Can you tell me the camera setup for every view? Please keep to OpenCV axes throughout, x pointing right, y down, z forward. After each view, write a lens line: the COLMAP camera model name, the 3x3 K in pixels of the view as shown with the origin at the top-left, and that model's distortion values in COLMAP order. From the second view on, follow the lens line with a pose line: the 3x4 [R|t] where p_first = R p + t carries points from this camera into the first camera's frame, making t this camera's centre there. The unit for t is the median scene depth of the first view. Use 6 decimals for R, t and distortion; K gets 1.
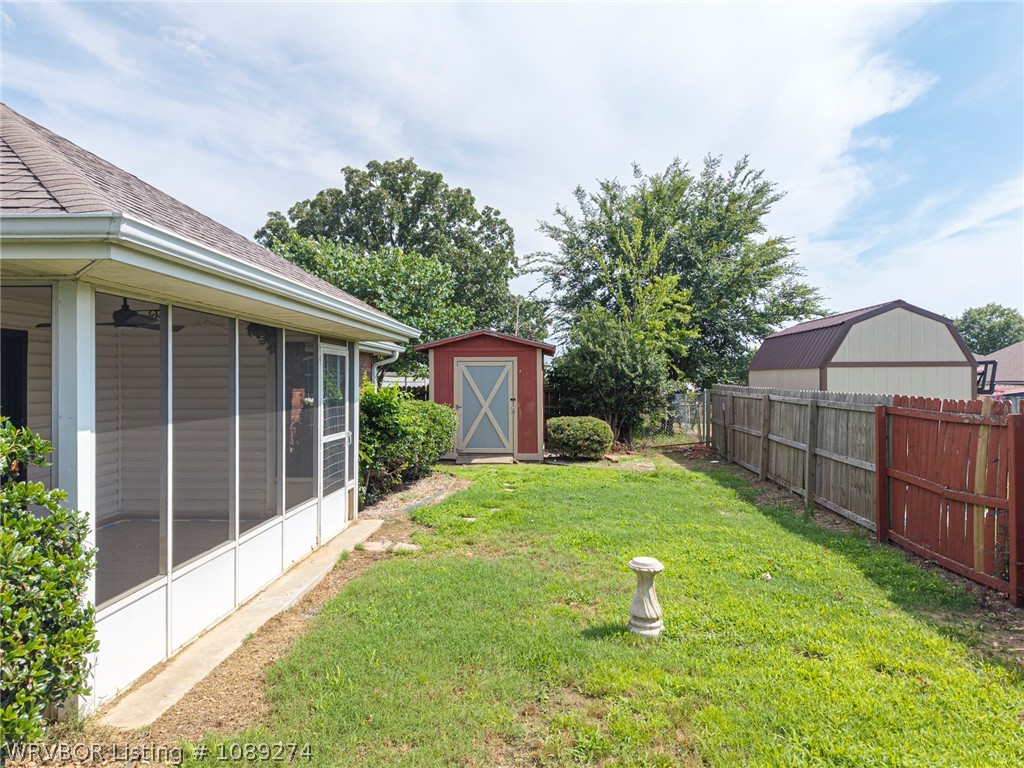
lens RADIAL K [[708.7, 0, 512.0], [0, 708.7, 384.0], [0, 0, 1]] dist [0.062780, -0.002000]
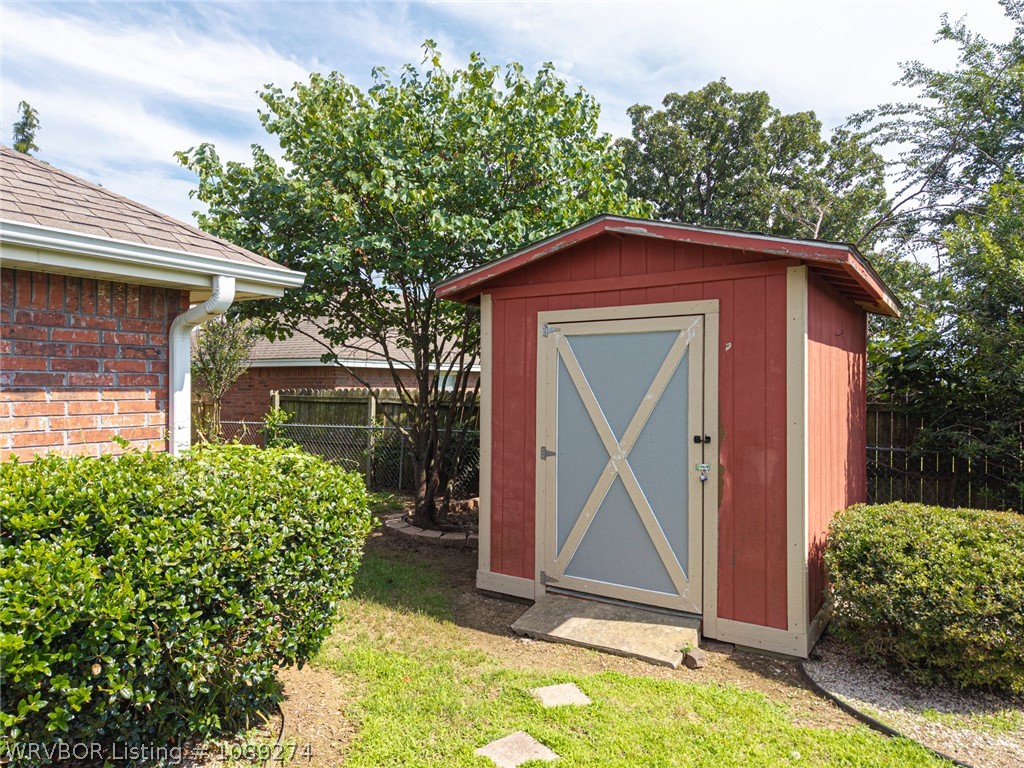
lens RADIAL K [[694.8, 0, 512.1], [0, 694.8, 381.7], [0, 0, 1]] dist [0.000684, -0.000683]
pose [[0.863434, 0.004713, -0.504440, 0.064160], [-0.009996, 0.999920, -0.007766, 0.000195], [0.504363, 0.011748, 0.863412, 0.551110]]
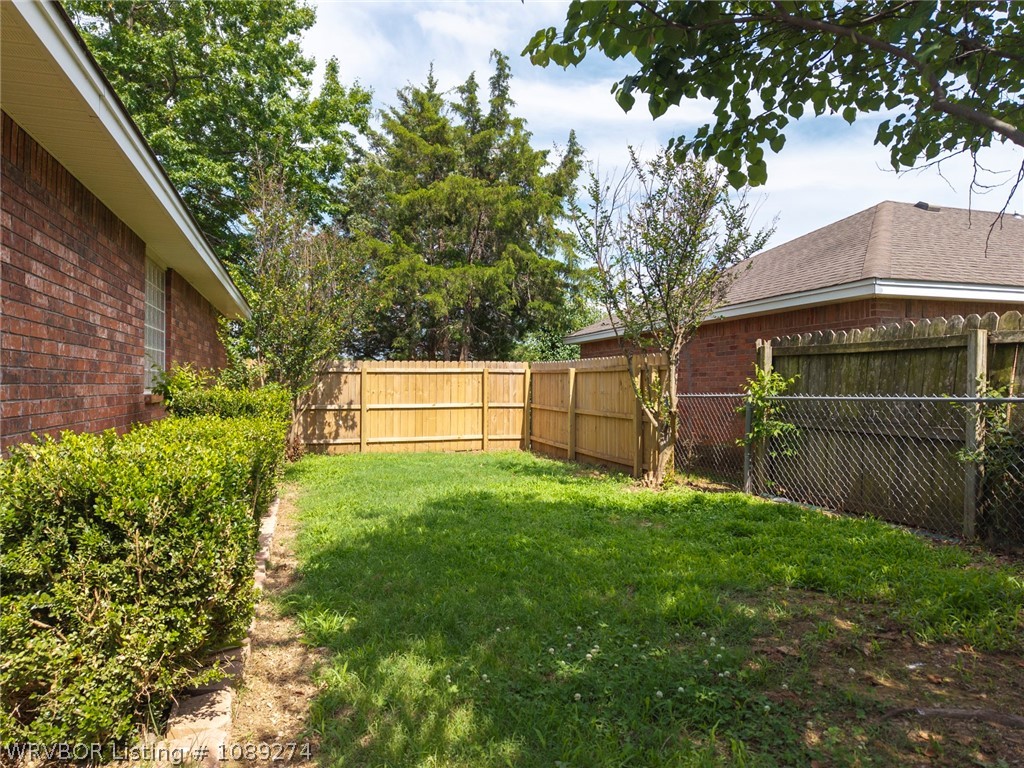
lens RADIAL K [[694.8, 0, 512.1], [0, 694.8, 381.7], [0, 0, 1]] dist [0.000684, -0.000683]
pose [[0.326936, 0.000096, -0.945046, -0.147858], [-0.010299, 0.999941, -0.003461, 0.031442], [0.944990, 0.010864, 0.326918, 0.751866]]
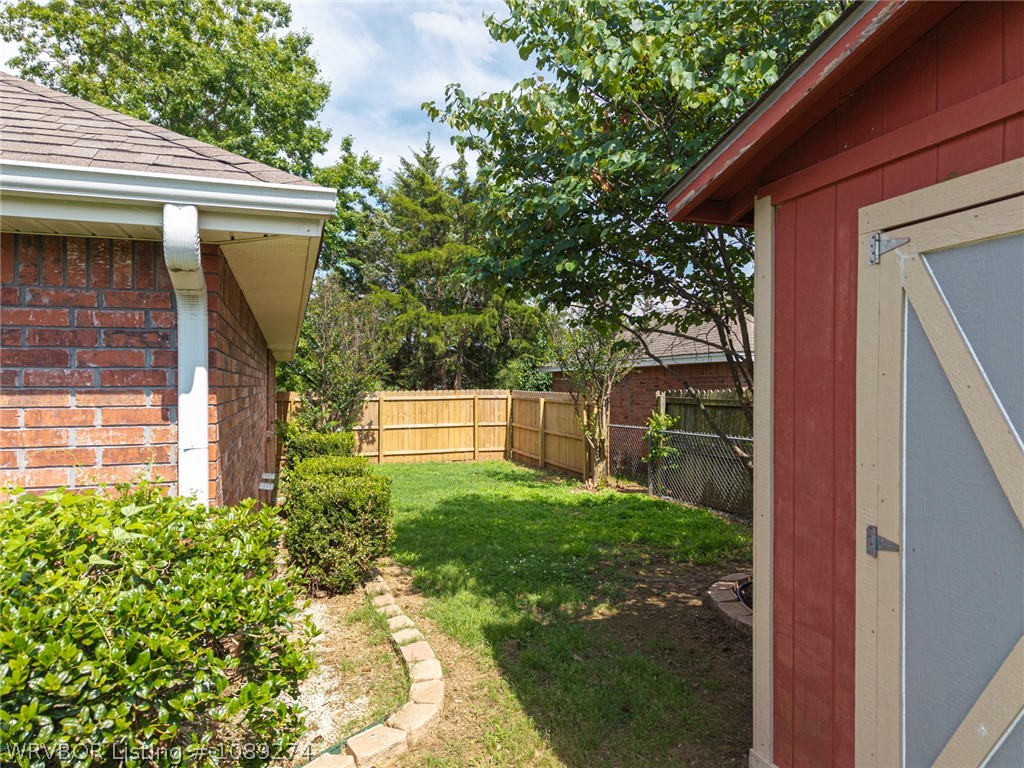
lens RADIAL K [[677.6, 0, 512.0], [0, 677.6, 384.0], [0, 0, 1]] dist [-0.003248, -0.003558]
pose [[0.343027, 0.000183, -0.939326, 0.022219], [-0.002984, 0.999995, -0.000895, 0.000334], [0.939321, 0.003110, 0.343025, 0.697851]]
